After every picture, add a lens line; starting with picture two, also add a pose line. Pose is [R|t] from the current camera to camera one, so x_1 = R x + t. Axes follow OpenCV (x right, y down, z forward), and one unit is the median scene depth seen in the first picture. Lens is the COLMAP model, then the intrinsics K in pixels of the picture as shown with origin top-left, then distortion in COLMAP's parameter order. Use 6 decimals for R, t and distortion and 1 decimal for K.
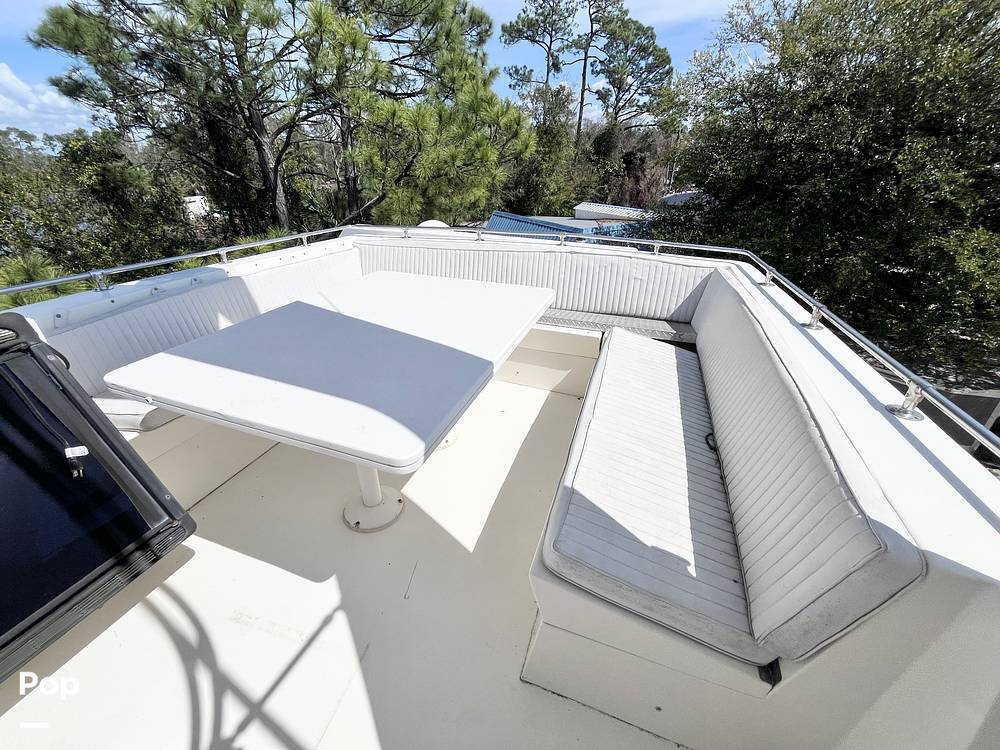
lens RADIAL K [[404.3, 0, 497.1], [0, 404.3, 375.1], [0, 0, 1]] dist [-0.001659, -0.000252]
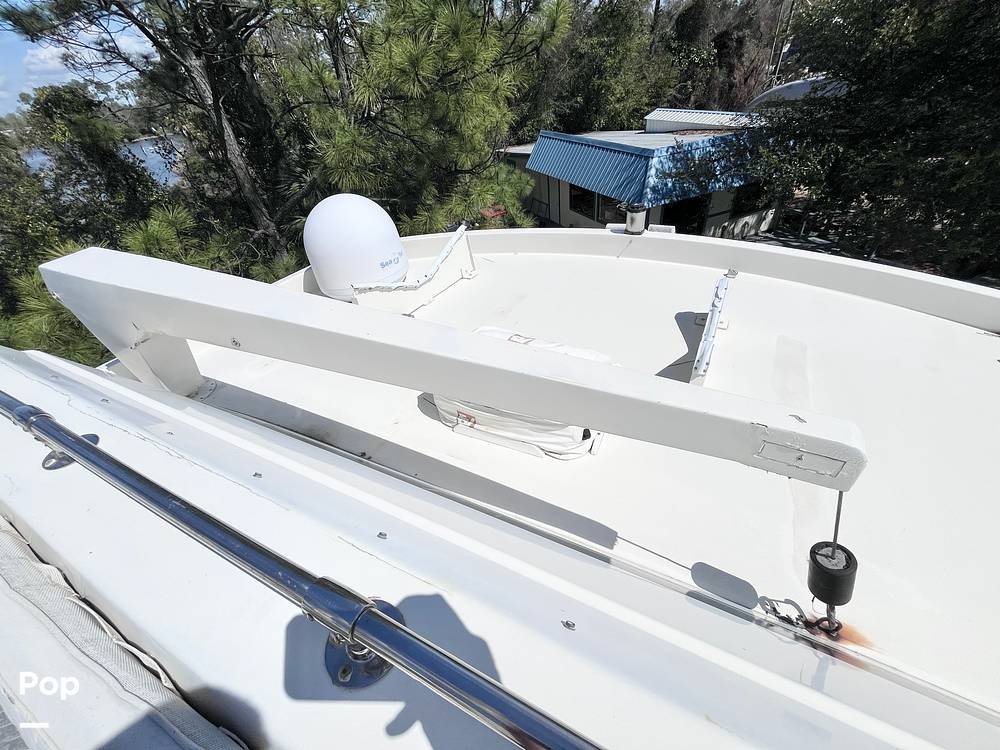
lens RADIAL K [[404.3, 0, 497.7], [0, 404.3, 372.5], [0, 0, 1]] dist [-0.001659, -0.000252]
pose [[0.988412, 0.005047, -0.151714, 0.024154], [0.019309, 0.987149, 0.158631, -0.044900], [0.150565, -0.159722, 0.975612, 0.091572]]
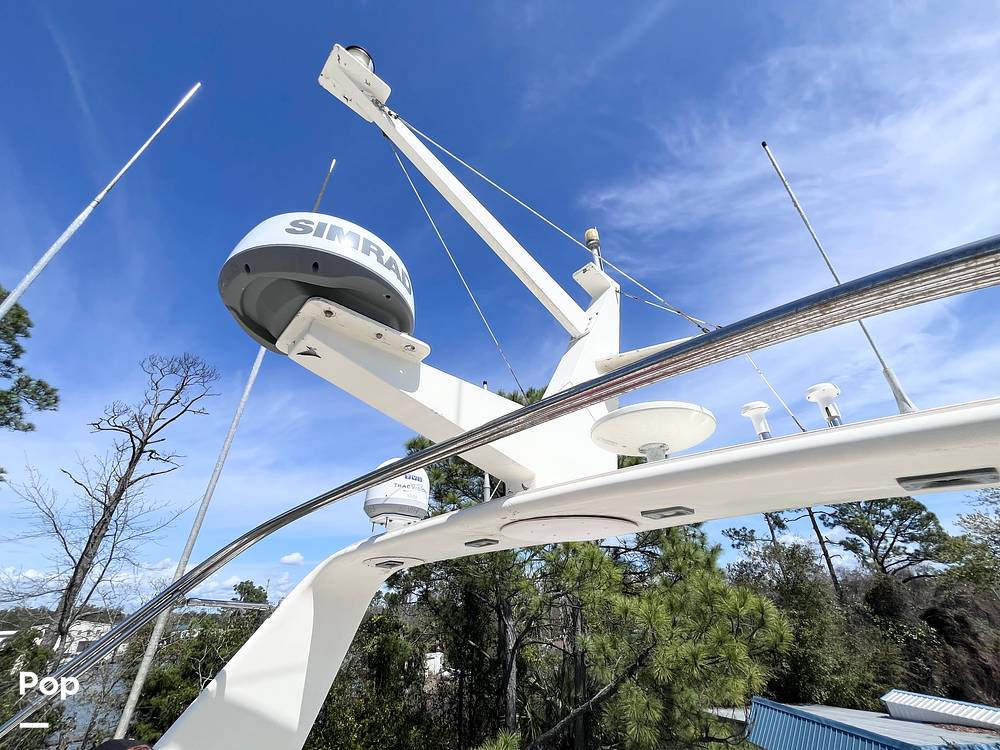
lens RADIAL K [[404.3, 0, 496.7], [0, 404.3, 377.1], [0, 0, 1]] dist [-0.001659, -0.000252]
pose [[0.890002, -0.234998, -0.390733, -0.000090], [-0.209747, 0.549887, -0.808474, -0.011980], [0.404849, 0.801498, 0.440111, -0.022349]]
